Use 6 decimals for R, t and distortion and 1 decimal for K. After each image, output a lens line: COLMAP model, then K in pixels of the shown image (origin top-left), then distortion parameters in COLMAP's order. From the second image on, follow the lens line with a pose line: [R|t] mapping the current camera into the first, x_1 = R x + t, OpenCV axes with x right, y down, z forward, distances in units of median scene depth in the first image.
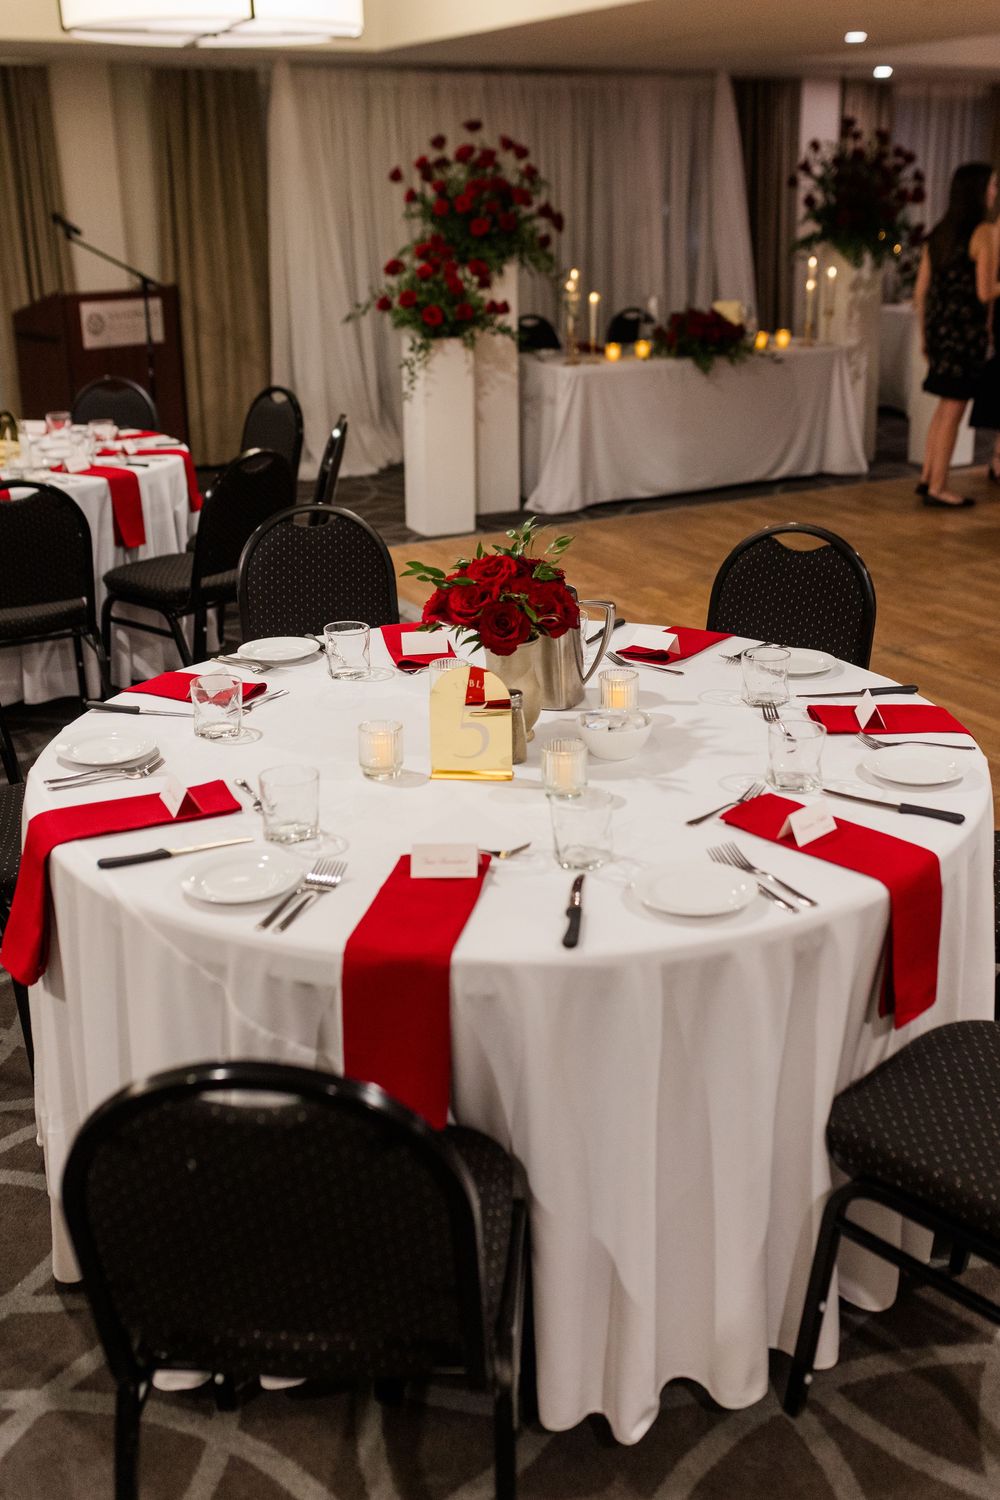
lens RADIAL K [[1433.3, 0, 531.0], [0, 1433.3, 746.9], [0, 0, 1]] dist [0.004651, 0.012674]
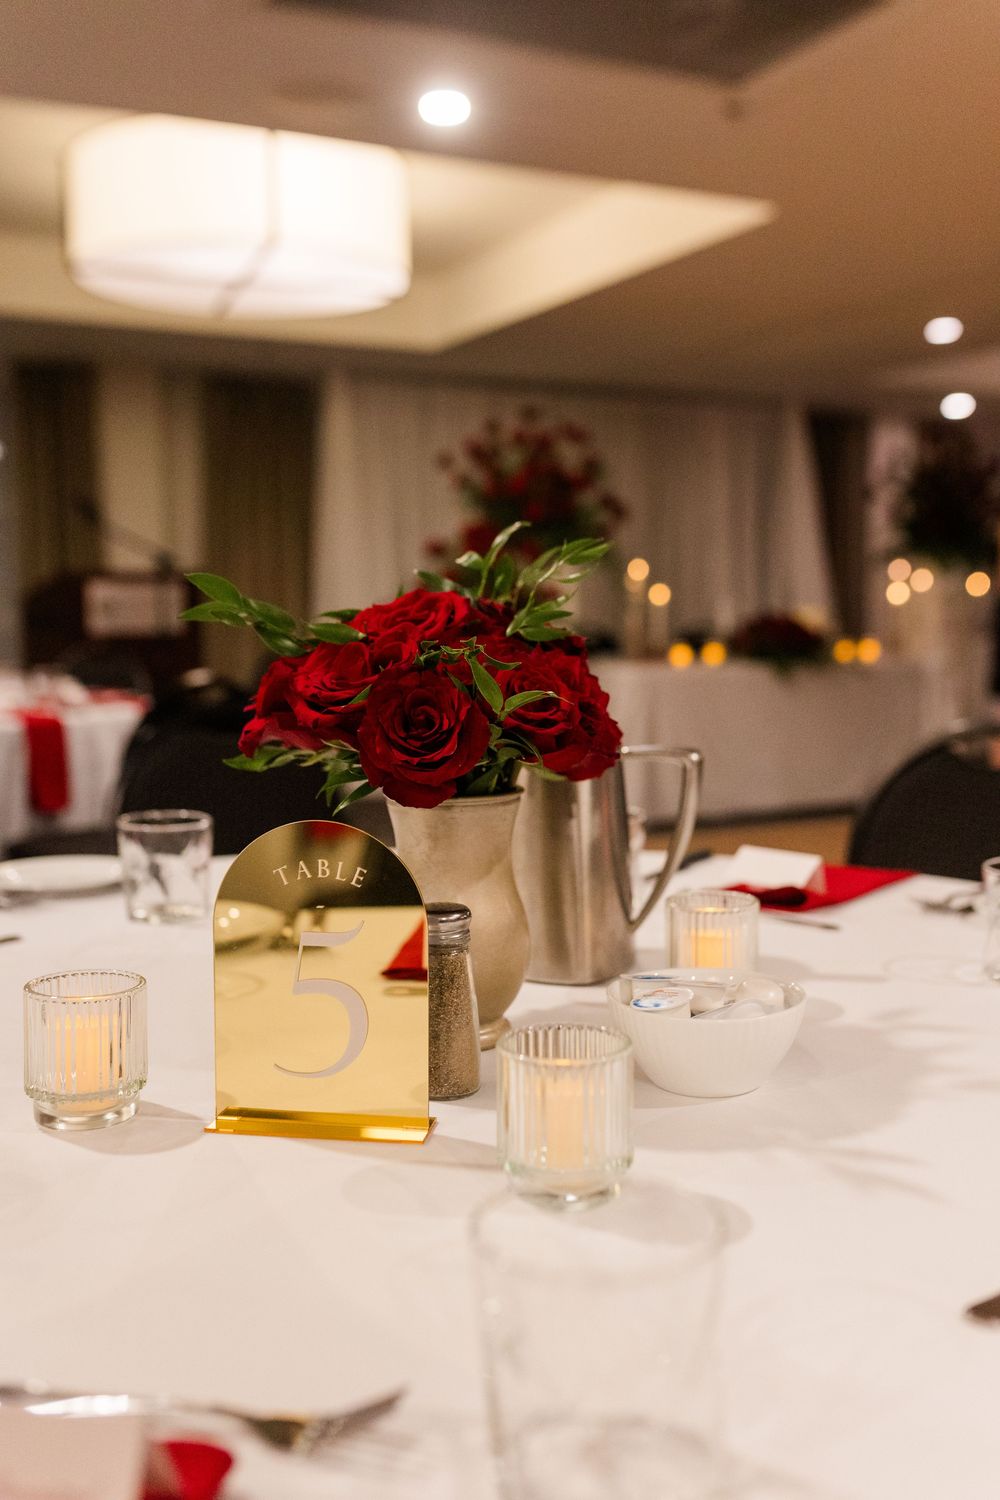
lens RADIAL K [[1433.3, 0, 531.0], [0, 1433.3, 746.9], [0, 0, 1]] dist [0.004651, 0.012674]
pose [[0.998749, 0.017538, -0.046834, 0.025972], [-0.028521, 0.969017, -0.245341, 0.012951], [0.041080, 0.246370, 0.968305, 0.564273]]
